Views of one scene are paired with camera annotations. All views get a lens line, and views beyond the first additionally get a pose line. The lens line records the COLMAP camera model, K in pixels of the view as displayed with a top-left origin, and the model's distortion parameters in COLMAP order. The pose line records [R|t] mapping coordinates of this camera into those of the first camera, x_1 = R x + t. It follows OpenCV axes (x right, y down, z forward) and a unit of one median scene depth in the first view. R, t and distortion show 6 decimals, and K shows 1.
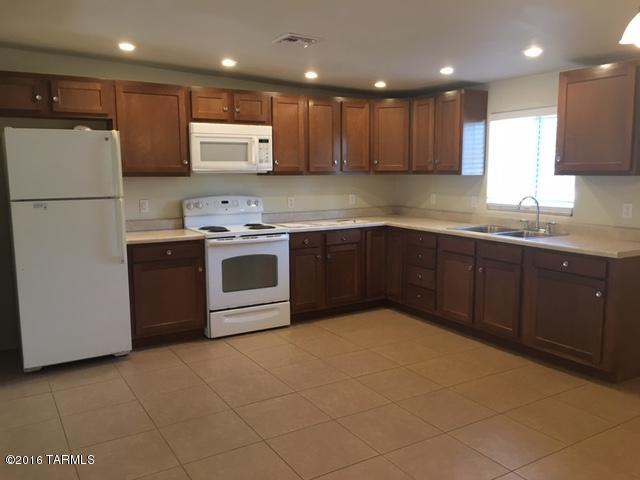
lens RADIAL K [[547.8, 0, 320.0], [0, 547.8, 241.5], [0, 0, 1]] dist [0.064156, -0.063597]
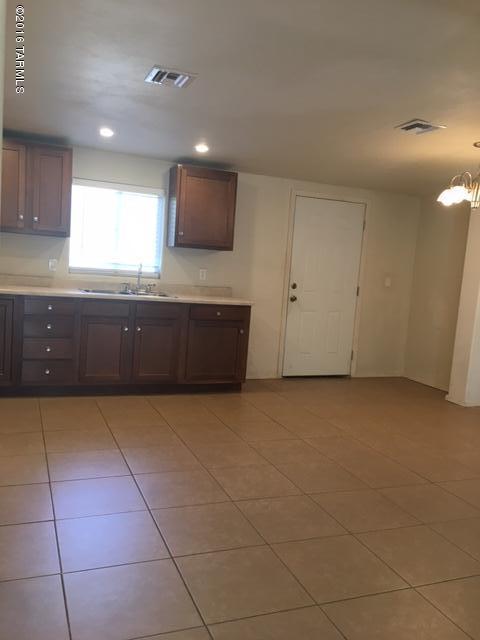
lens RADIAL K [[547.8, 0, 244.6], [0, 547.8, 316.1], [0, 0, 1]] dist [0.064156, -0.063597]
pose [[0.171745, -0.087183, 0.981276, -0.716763], [0.051356, 0.995514, 0.079459, -0.048714], [-0.983802, 0.036748, 0.175452, 0.572225]]
